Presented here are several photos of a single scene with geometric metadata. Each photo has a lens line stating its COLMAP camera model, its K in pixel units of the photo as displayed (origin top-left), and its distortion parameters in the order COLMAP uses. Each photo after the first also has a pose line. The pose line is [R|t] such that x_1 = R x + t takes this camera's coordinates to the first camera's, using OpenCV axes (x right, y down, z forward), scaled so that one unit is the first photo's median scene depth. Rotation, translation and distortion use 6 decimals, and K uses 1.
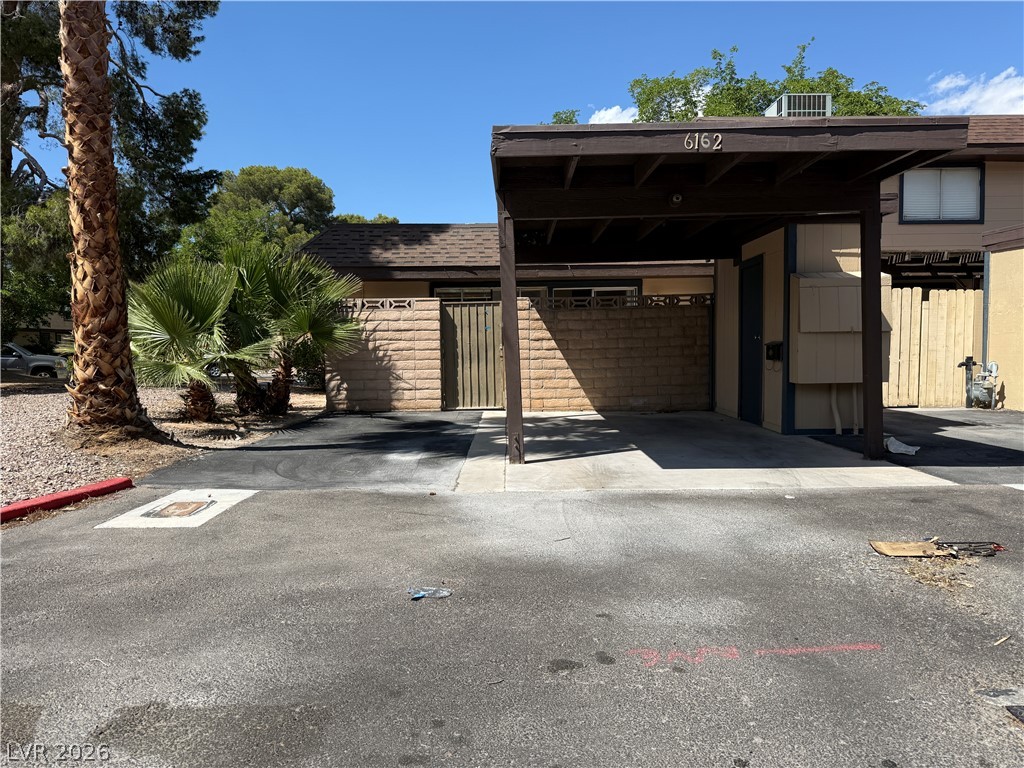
lens RADIAL K [[721.2, 0, 502.5], [0, 721.2, 383.6], [0, 0, 1]] dist [0.070014, -0.091347]
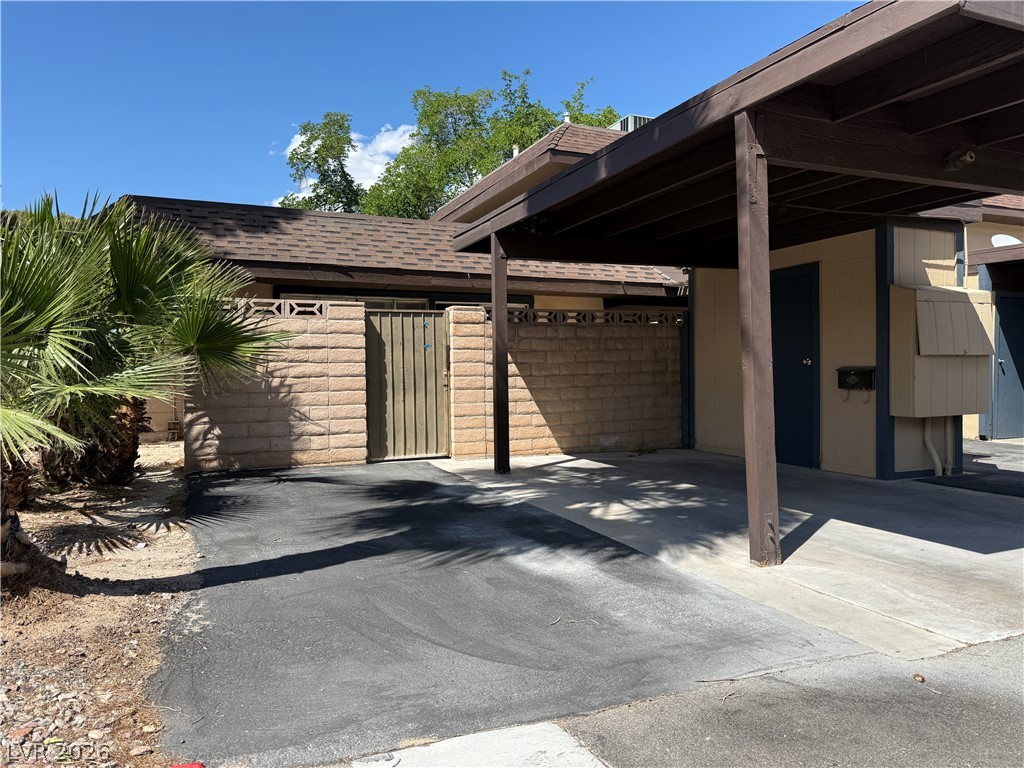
lens RADIAL K [[721.2, 0, 519.2], [0, 721.2, 387.5], [0, 0, 1]] dist [0.070014, -0.091347]
pose [[0.914545, -0.005572, 0.404446, -0.233588], [0.018562, 0.999430, -0.028205, -0.013311], [-0.404059, 0.033302, 0.914127, 0.297281]]
